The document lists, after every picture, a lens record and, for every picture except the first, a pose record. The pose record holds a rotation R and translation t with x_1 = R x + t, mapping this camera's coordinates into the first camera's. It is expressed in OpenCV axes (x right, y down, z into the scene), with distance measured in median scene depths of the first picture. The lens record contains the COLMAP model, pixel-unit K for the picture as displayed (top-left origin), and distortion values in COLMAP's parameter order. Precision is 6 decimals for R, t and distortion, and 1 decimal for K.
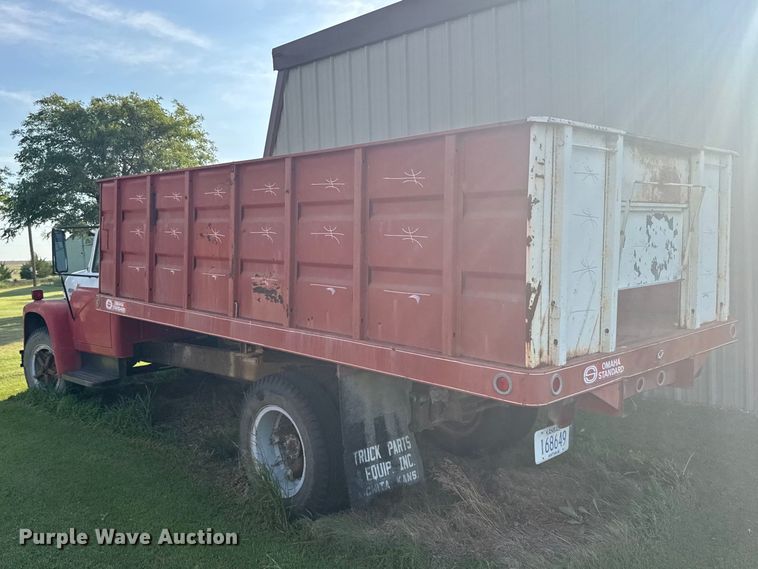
lens RADIAL K [[672.2, 0, 323.1], [0, 672.2, 282.5], [0, 0, 1]] dist [0.093243, -0.003472]
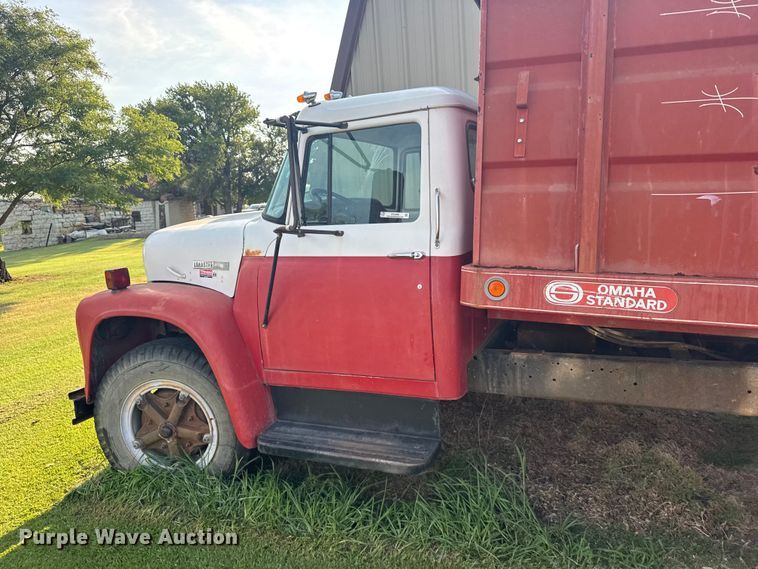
lens RADIAL K [[541.7, 0, 368.3], [0, 541.7, 275.8], [0, 0, 1]] dist [0.063031, -0.097161]
pose [[0.904276, -0.076764, 0.419990, -0.767327], [0.046526, 0.995563, 0.081789, -0.013497], [-0.424405, -0.054420, 0.903836, 1.047529]]
